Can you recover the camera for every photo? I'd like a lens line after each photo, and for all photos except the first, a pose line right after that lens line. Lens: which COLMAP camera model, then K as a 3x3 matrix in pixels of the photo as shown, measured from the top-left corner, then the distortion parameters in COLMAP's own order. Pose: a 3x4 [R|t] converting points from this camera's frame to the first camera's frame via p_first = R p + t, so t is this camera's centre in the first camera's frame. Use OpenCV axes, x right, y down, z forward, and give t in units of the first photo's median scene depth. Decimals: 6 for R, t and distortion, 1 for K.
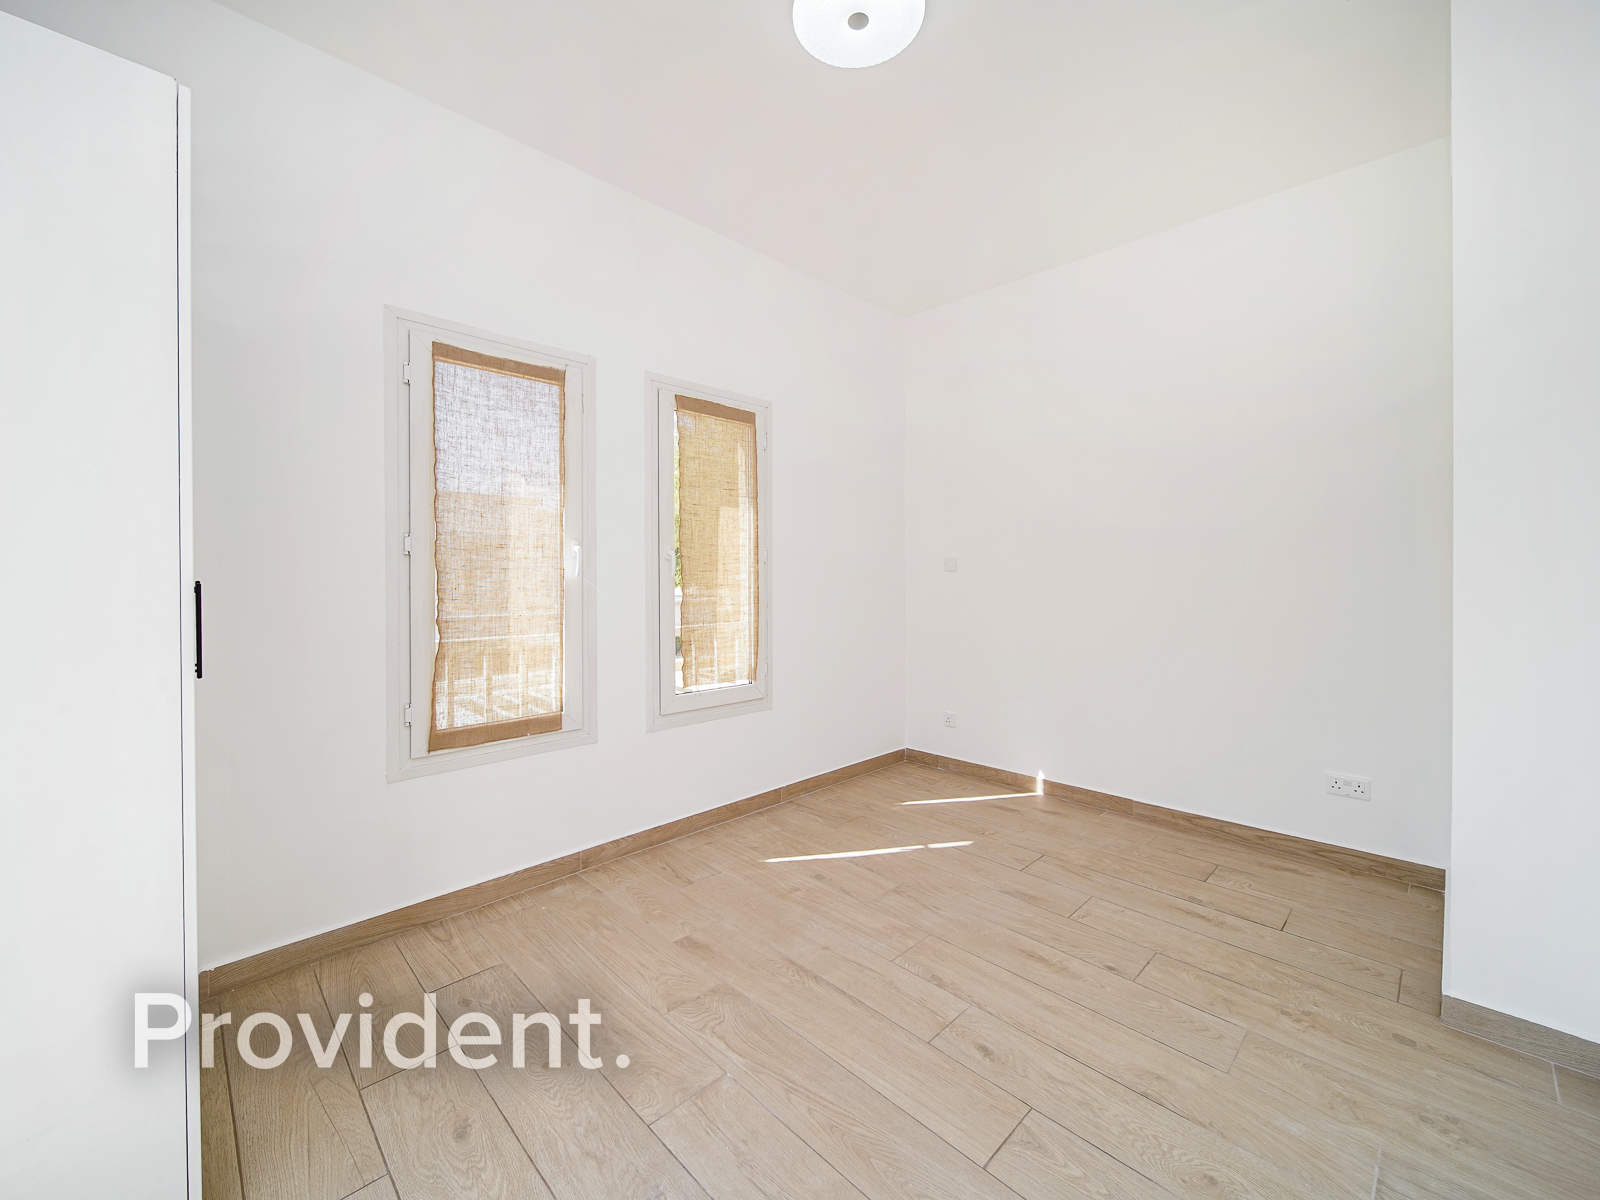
lens RADIAL K [[646.0, 0, 804.8], [0, 646.0, 575.7], [0, 0, 1]] dist [0.001220, -0.002579]
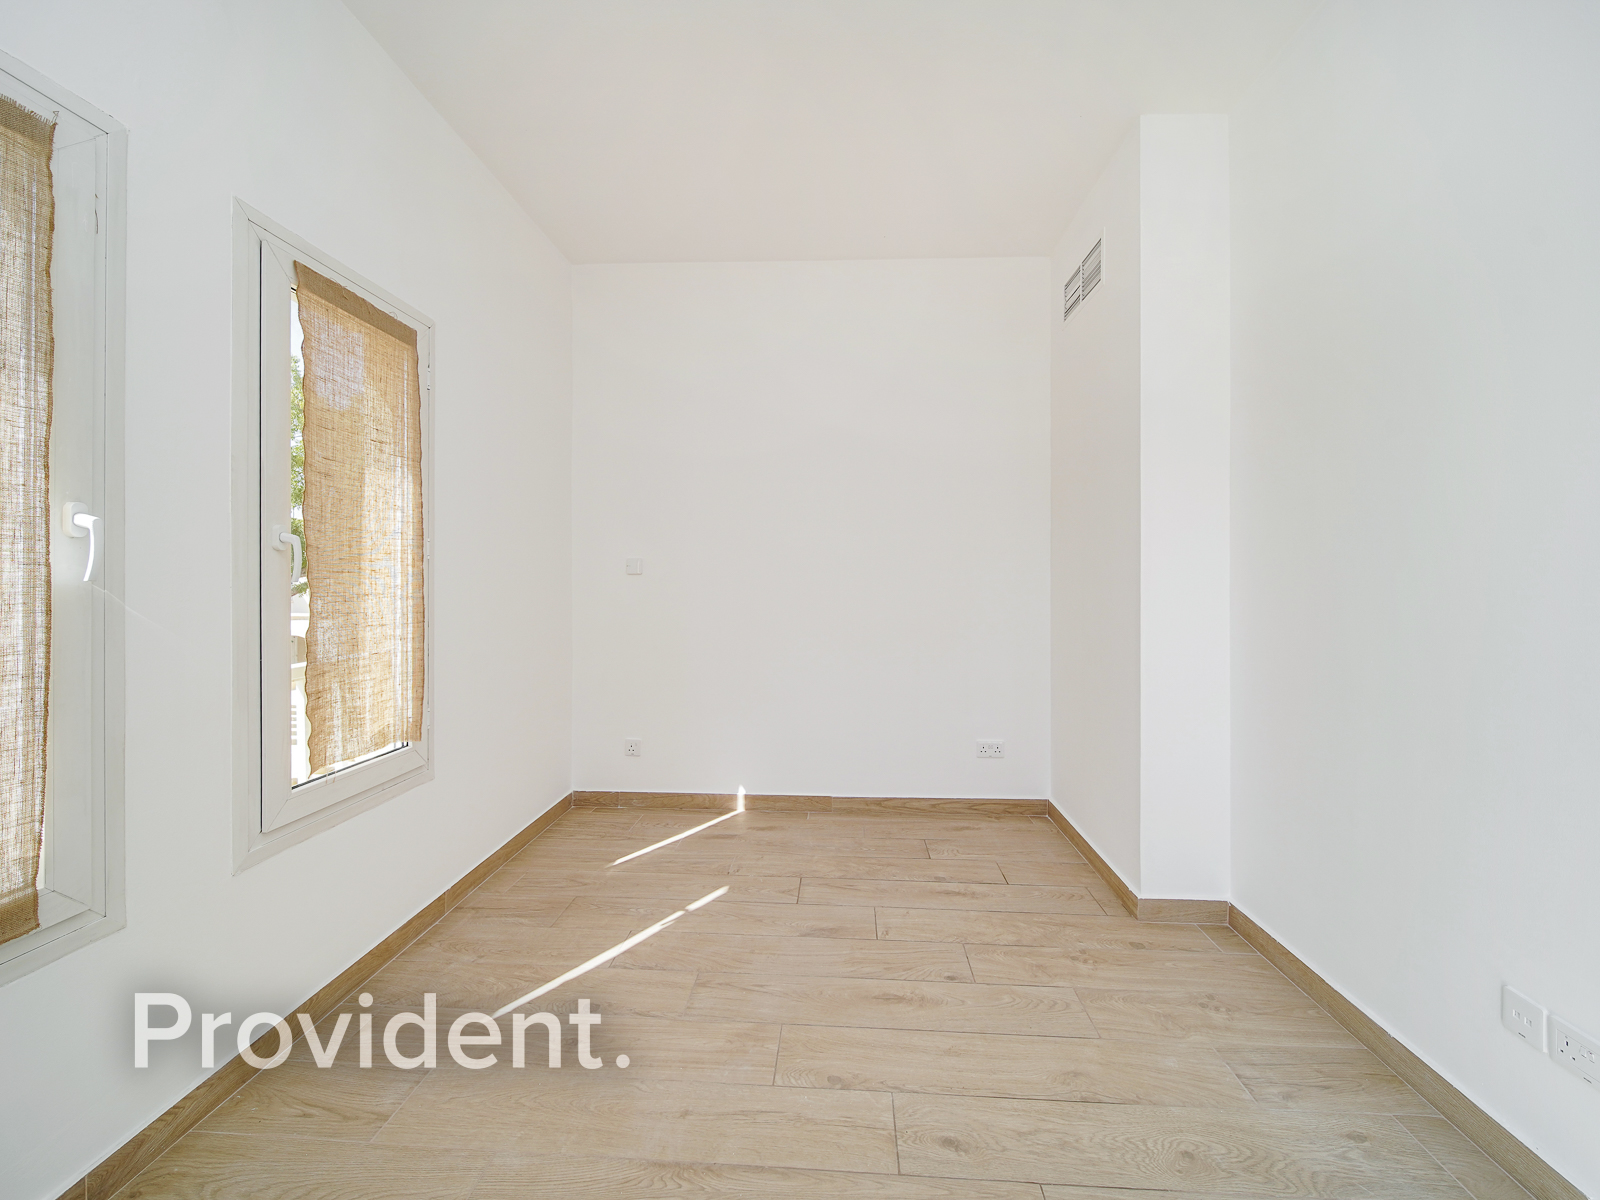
lens RADIAL K [[646.0, 0, 804.8], [0, 646.0, 575.7], [0, 0, 1]] dist [0.001220, -0.002579]
pose [[0.744820, 0.006732, 0.667232, -0.261778], [-0.003067, 0.999973, -0.006666, -0.001122], [-0.667259, 0.002918, 0.744820, 0.300259]]
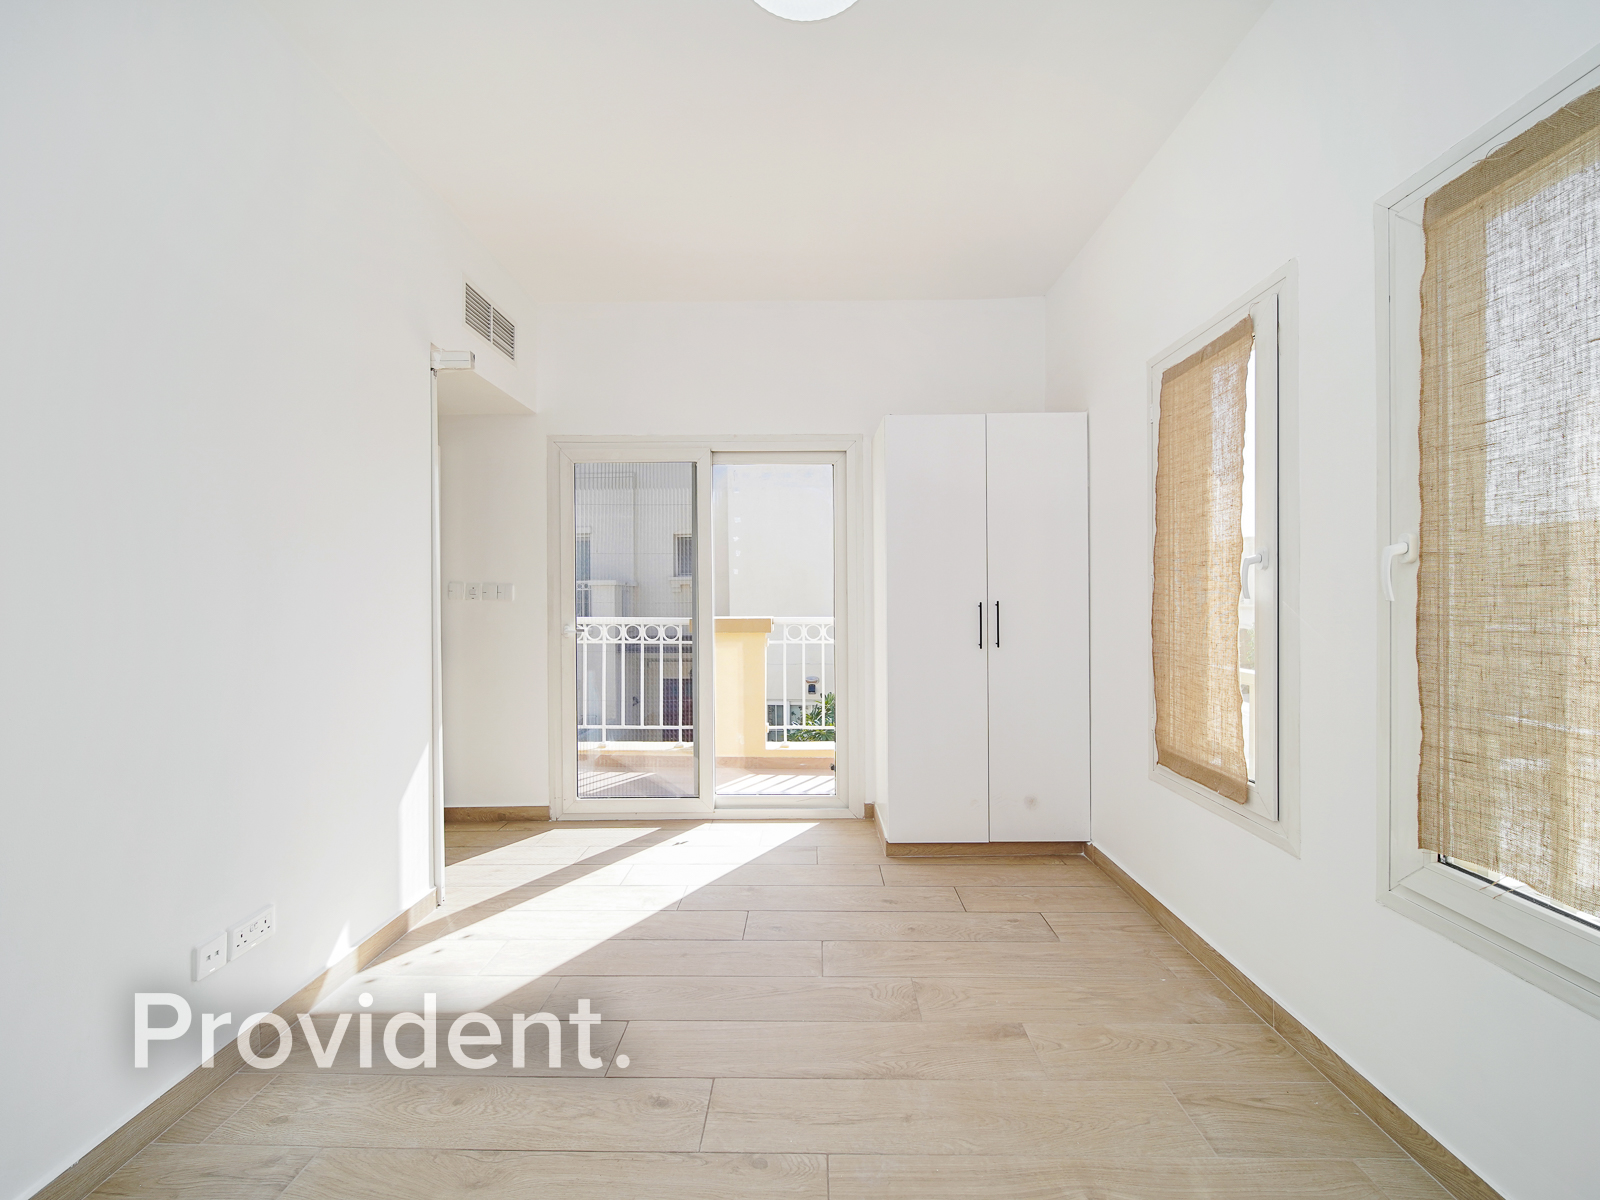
lens RADIAL K [[628.0, 0, 780.6], [0, 628.0, 601.2], [0, 0, 1]] dist [0.000207, -0.000156]
pose [[-0.737463, 0.010006, -0.675313, 0.463574], [0.008241, 0.999949, 0.005816, -0.004207], [0.675337, -0.001276, -0.737508, 1.090622]]
